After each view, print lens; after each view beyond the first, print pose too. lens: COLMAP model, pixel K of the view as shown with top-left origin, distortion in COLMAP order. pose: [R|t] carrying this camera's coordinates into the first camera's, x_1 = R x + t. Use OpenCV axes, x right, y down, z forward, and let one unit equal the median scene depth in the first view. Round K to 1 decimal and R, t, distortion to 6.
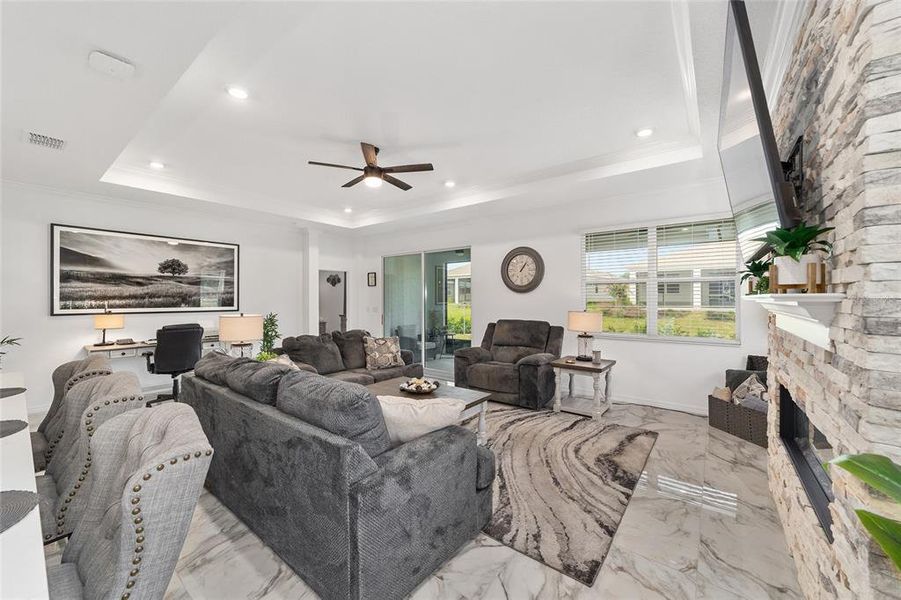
lens RADIAL K [[347.1, 0, 443.4], [0, 347.1, 298.2], [0, 0, 1]] dist [-0.012670, 0.006724]
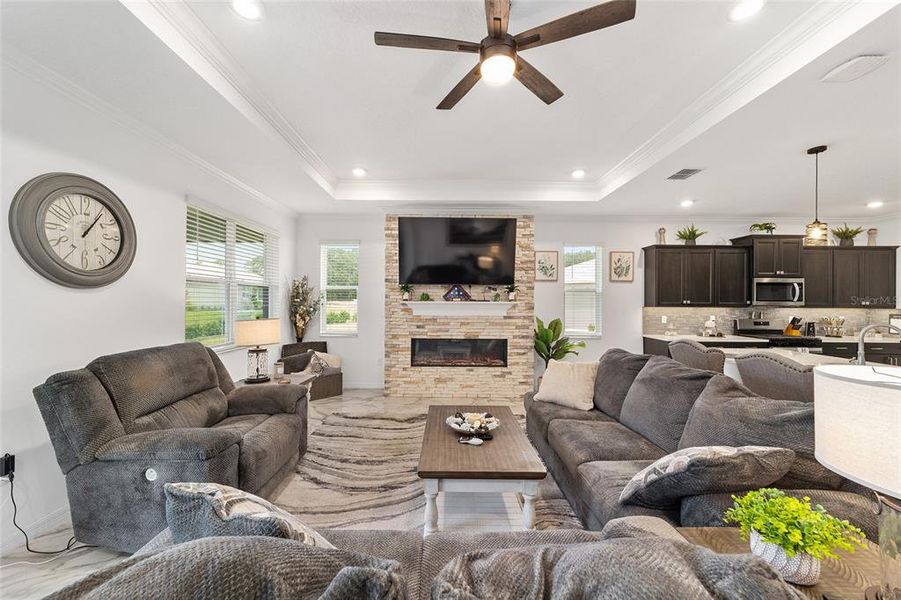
lens RADIAL K [[347.1, 0, 443.5], [0, 347.1, 300.0], [0, 0, 1]] dist [-0.012670, 0.006724]
pose [[-0.625221, 0.001676, 0.780446, -0.421596], [-0.005645, 0.999962, -0.006670, -0.000759], [-0.780428, -0.008576, -0.625187, 1.068542]]
